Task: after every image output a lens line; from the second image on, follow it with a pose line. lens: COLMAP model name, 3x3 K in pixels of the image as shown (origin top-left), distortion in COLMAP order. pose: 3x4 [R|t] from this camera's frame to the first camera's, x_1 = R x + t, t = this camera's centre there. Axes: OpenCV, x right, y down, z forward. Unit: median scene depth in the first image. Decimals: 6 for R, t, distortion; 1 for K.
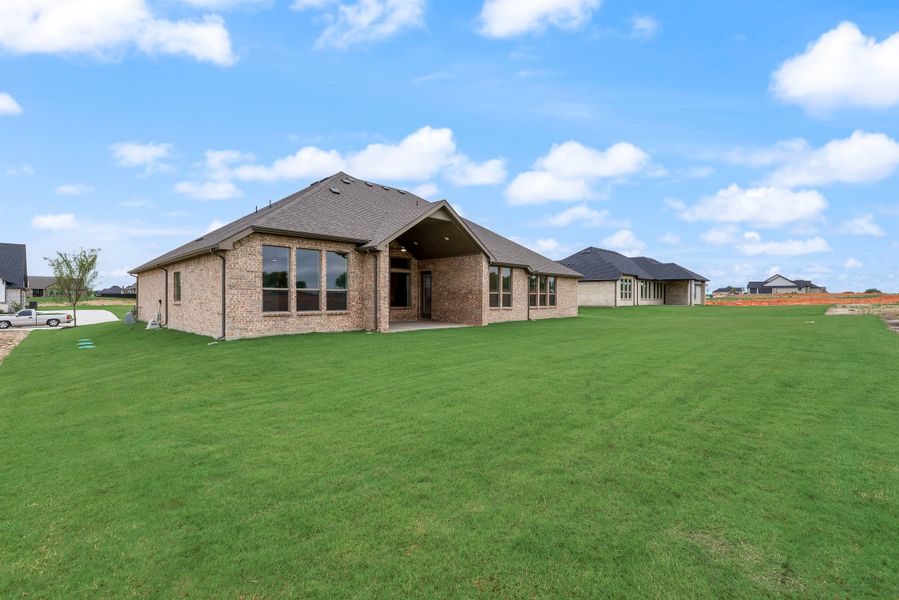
lens RADIAL K [[362.6, 0, 449.5], [0, 362.6, 300.0], [0, 0, 1]] dist [-0.000366, -0.000543]
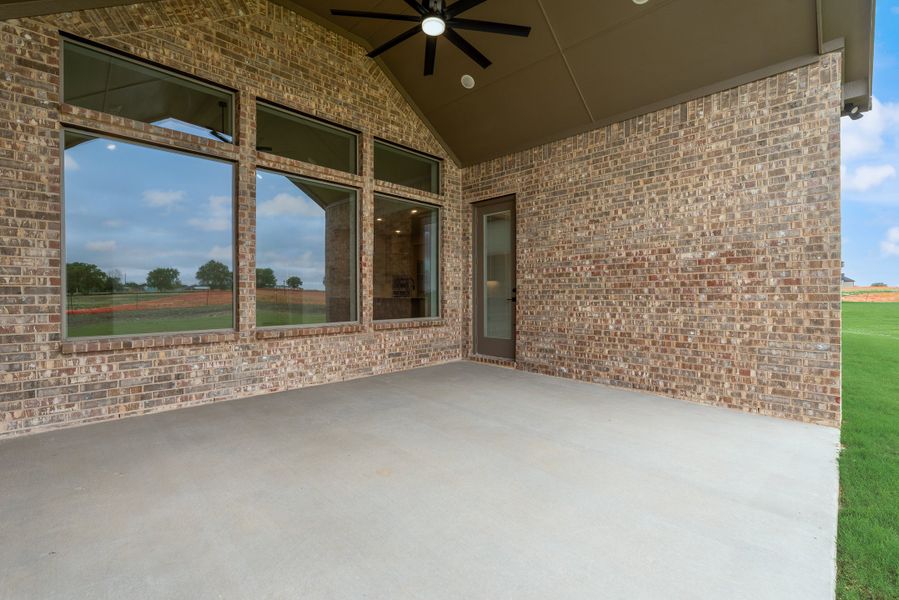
lens RADIAL K [[362.6, 0, 449.5], [0, 362.6, 300.0], [0, 0, 1]] dist [-0.000366, -0.000543]
pose [[0.999966, -0.005713, 0.005927, -0.104881], [0.005652, 0.999932, 0.010242, 0.000698], [-0.005985, -0.010208, 0.999930, 0.704794]]
